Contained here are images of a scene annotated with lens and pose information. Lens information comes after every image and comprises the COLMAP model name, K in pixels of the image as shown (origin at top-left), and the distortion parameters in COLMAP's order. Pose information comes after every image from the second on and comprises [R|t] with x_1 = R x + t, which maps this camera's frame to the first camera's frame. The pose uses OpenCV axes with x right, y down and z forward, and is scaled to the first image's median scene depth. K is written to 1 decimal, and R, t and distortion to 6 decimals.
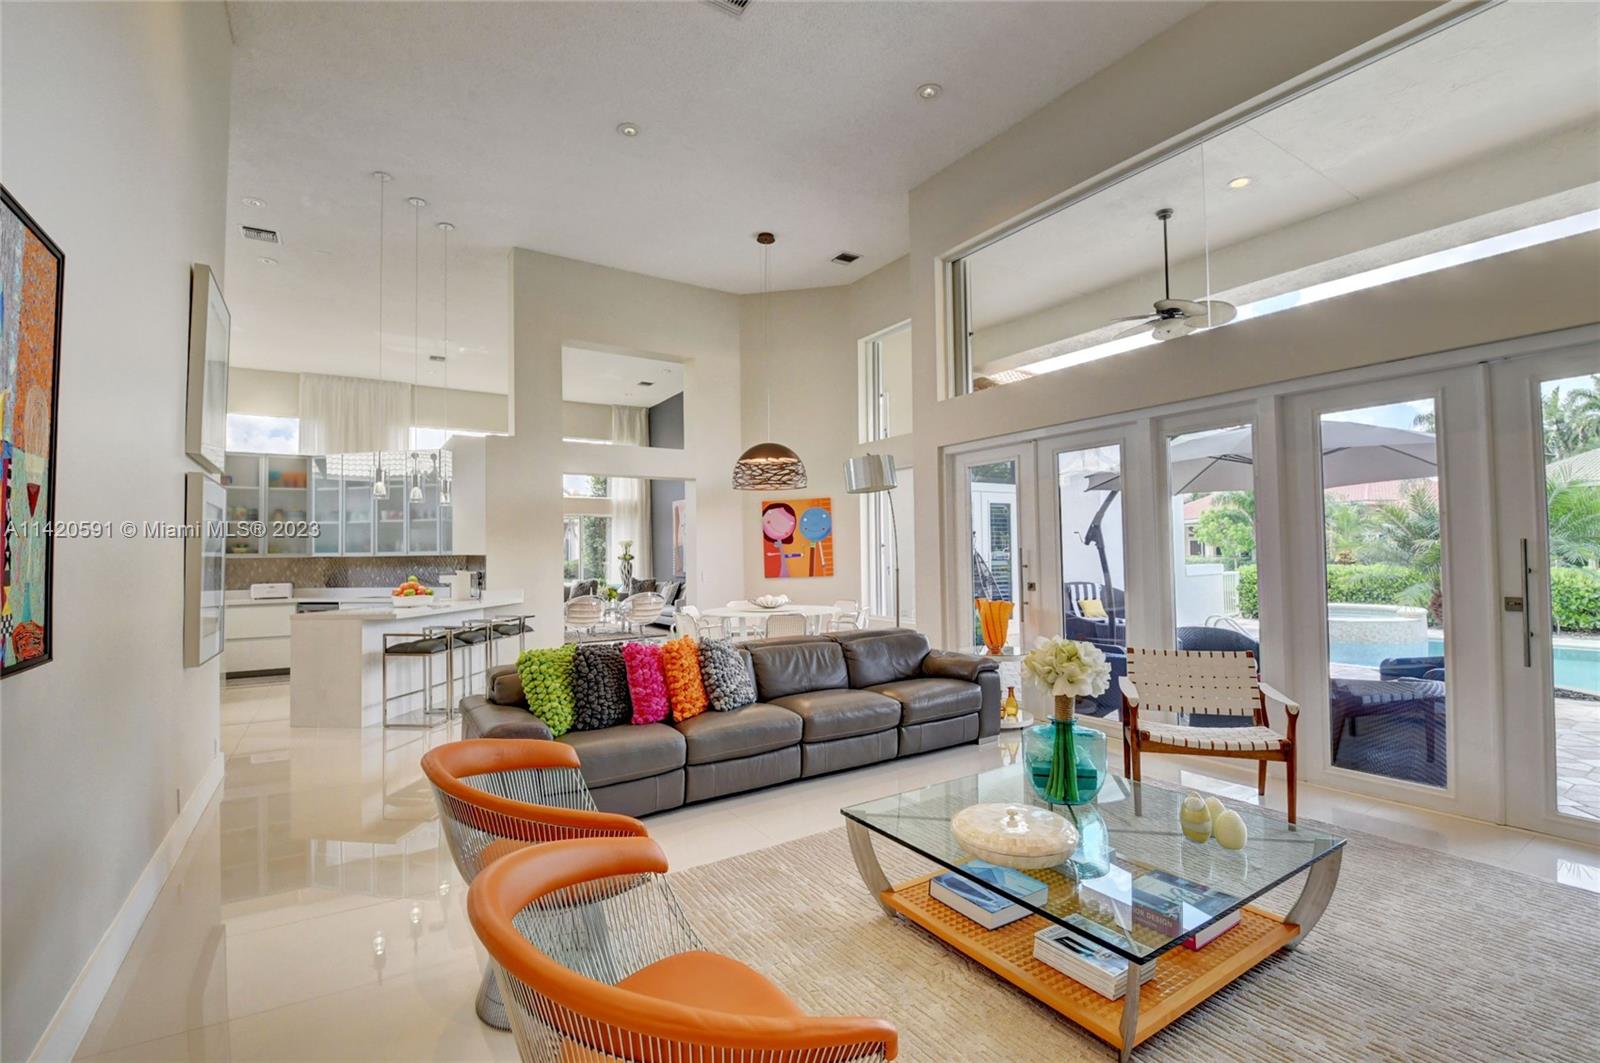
lens RADIAL K [[706.3, 0, 800.0], [0, 706.3, 531.5], [0, 0, 1]] dist [-0.000065, 0.000004]
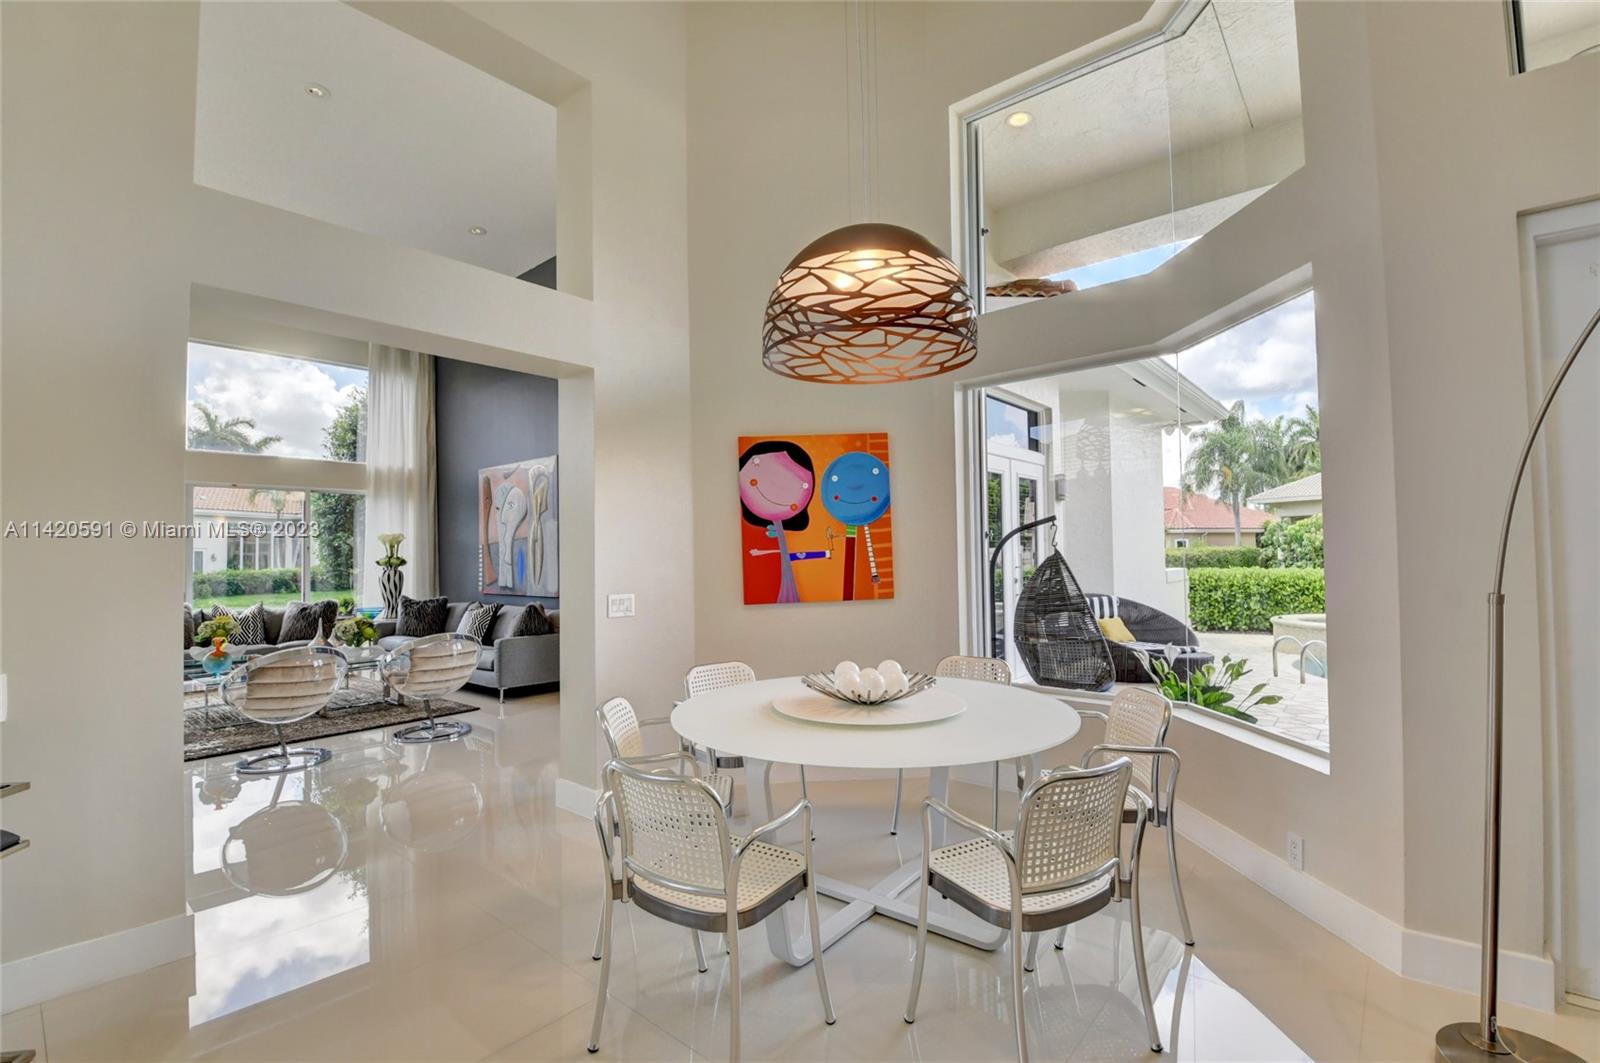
lens RADIAL K [[709.2, 0, 800.0], [0, 709.2, 531.5], [0, 0, 1]] dist [-0.040501, -0.000122]
pose [[0.955868, 0.009328, 0.293649, -0.149244], [-0.007209, 0.999940, -0.008299, 0.022084], [-0.293709, 0.005816, 0.955877, 0.553080]]
